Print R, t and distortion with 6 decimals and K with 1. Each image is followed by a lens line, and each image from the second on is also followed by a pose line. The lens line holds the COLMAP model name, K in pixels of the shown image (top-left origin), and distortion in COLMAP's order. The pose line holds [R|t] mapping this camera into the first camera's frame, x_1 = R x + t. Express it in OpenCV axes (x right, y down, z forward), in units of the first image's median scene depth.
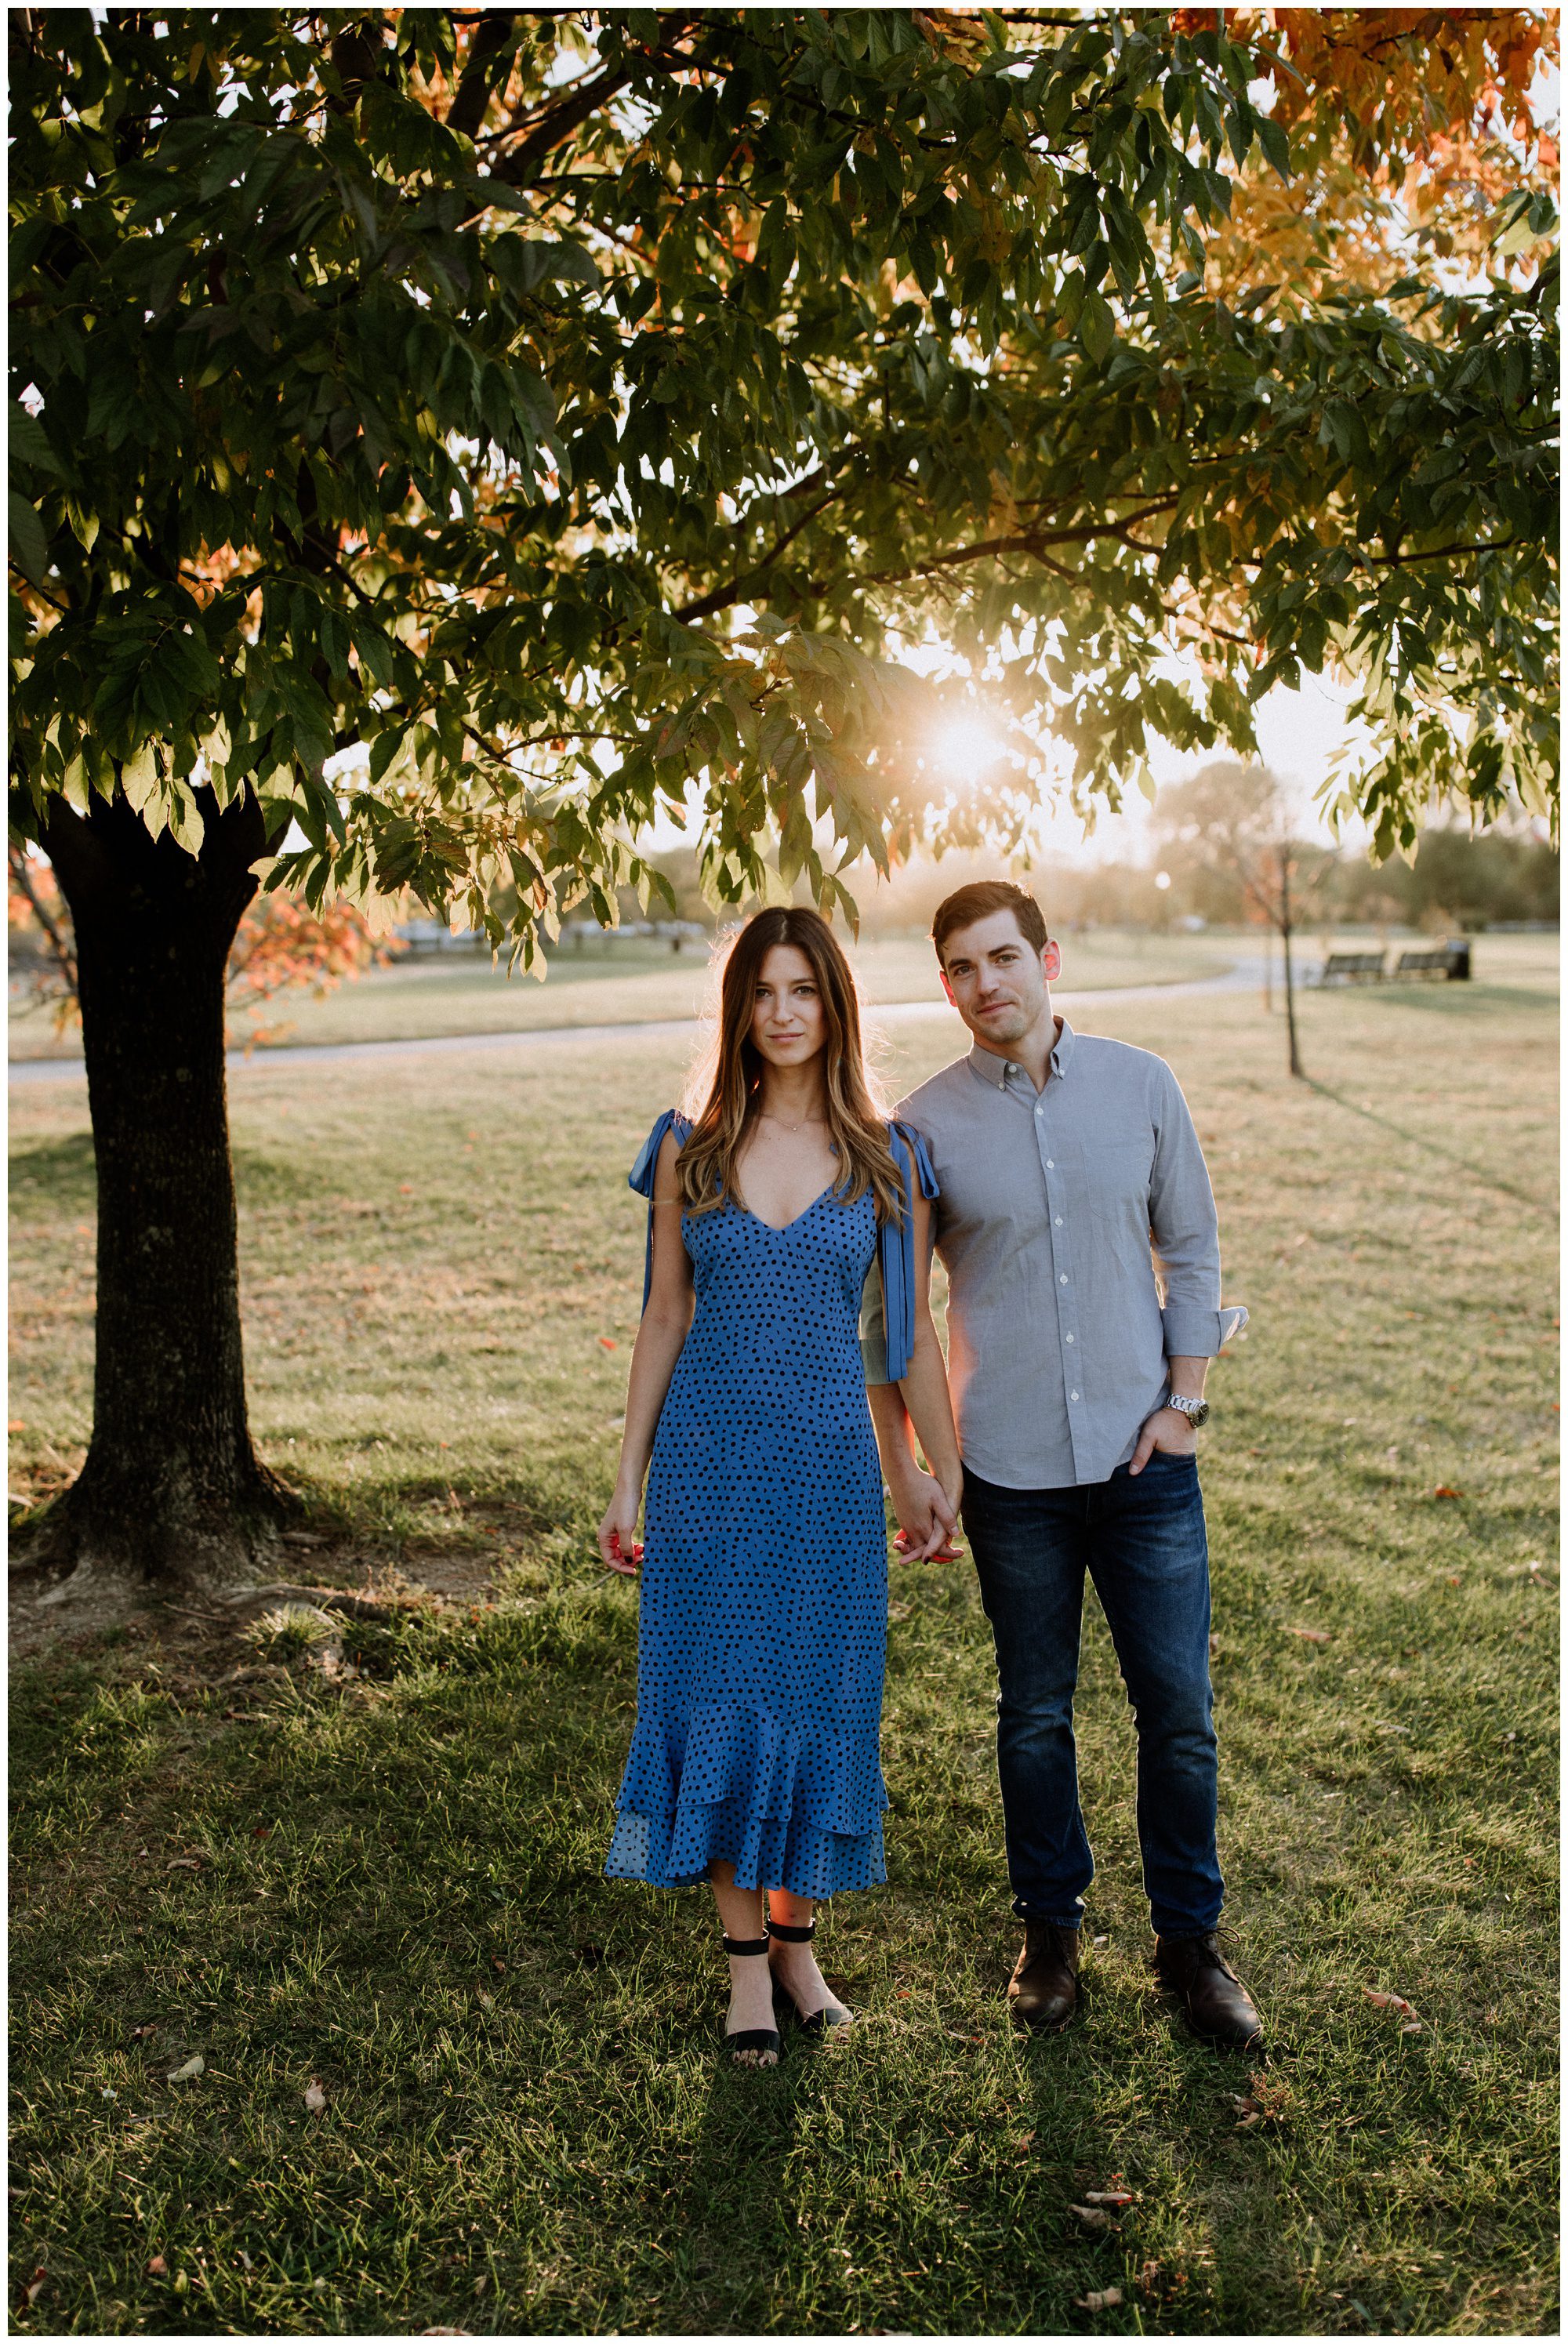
lens RADIAL K [[2350.8, 0, 784.0], [0, 2350.8, 1184.5], [0, 0, 1]] dist [0.016952, 0.000000]
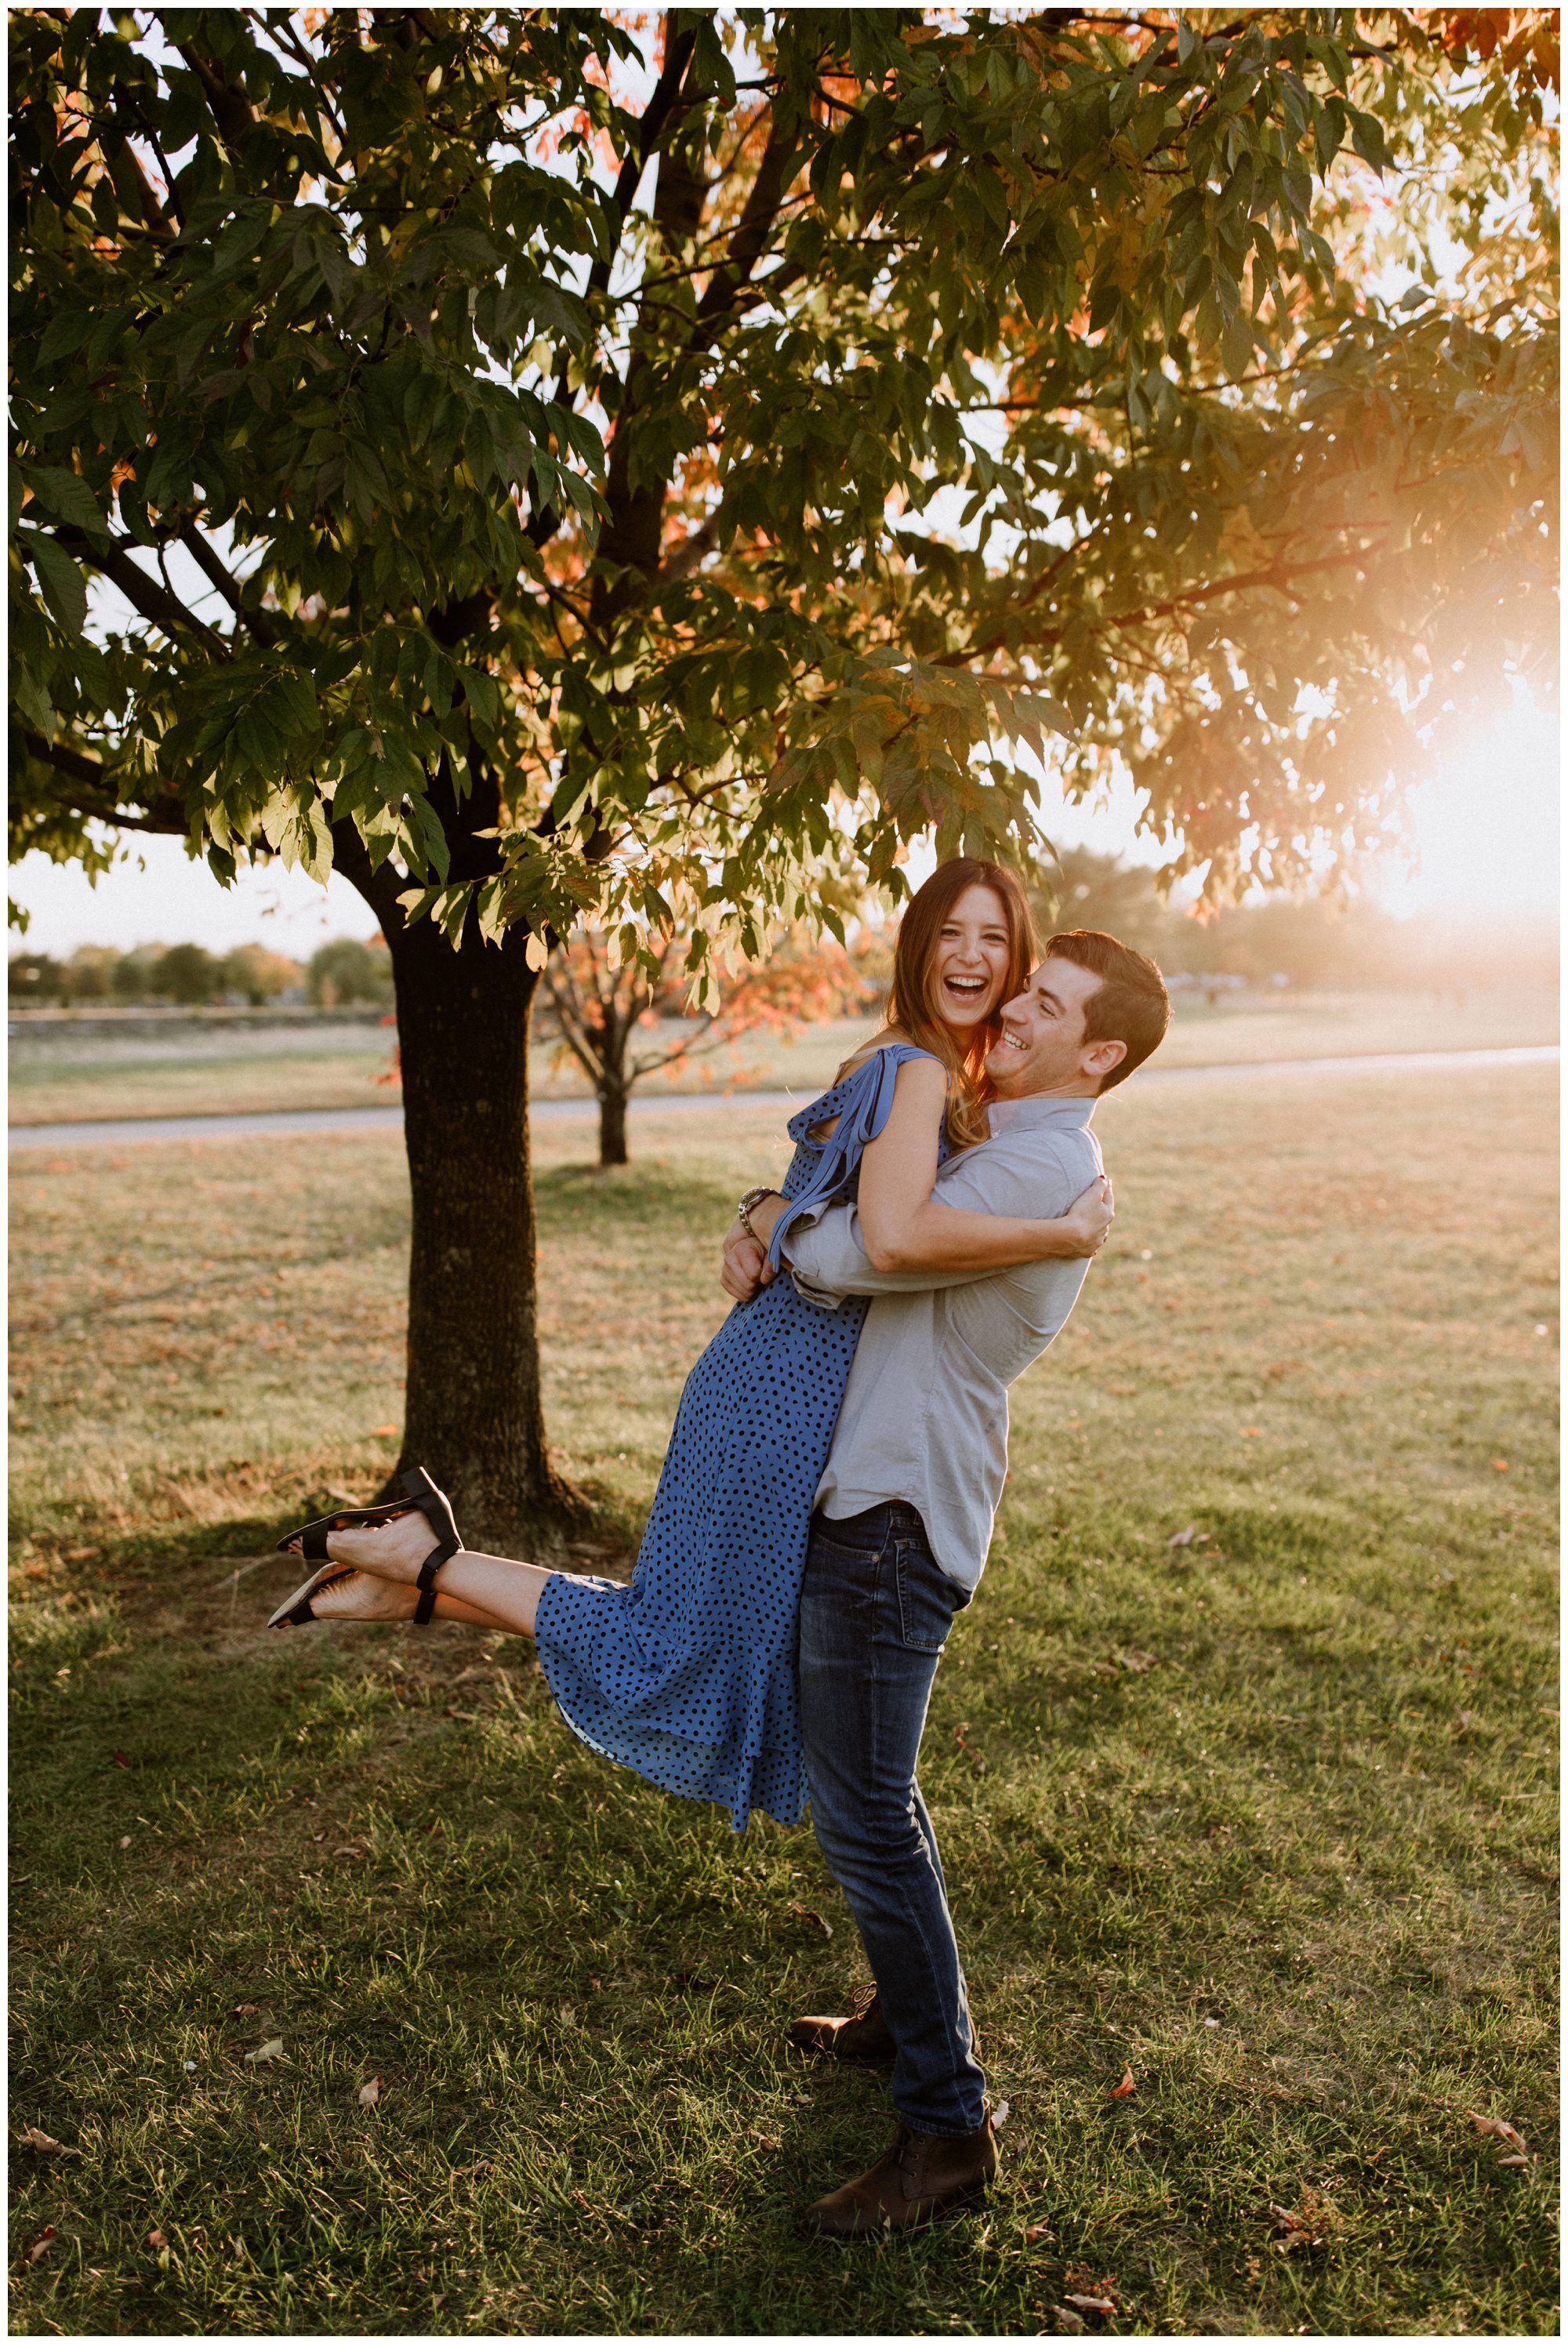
lens RADIAL K [[2237.8, 0, 784.3], [0, 2237.8, 1157.9], [0, 0, 1]] dist [0.010874, 0.000000]
pose [[0.970372, 0.019006, -0.240868, 0.153549], [-0.026279, 0.999289, -0.027019, 0.000453], [0.240183, 0.032548, 0.970182, 0.060028]]
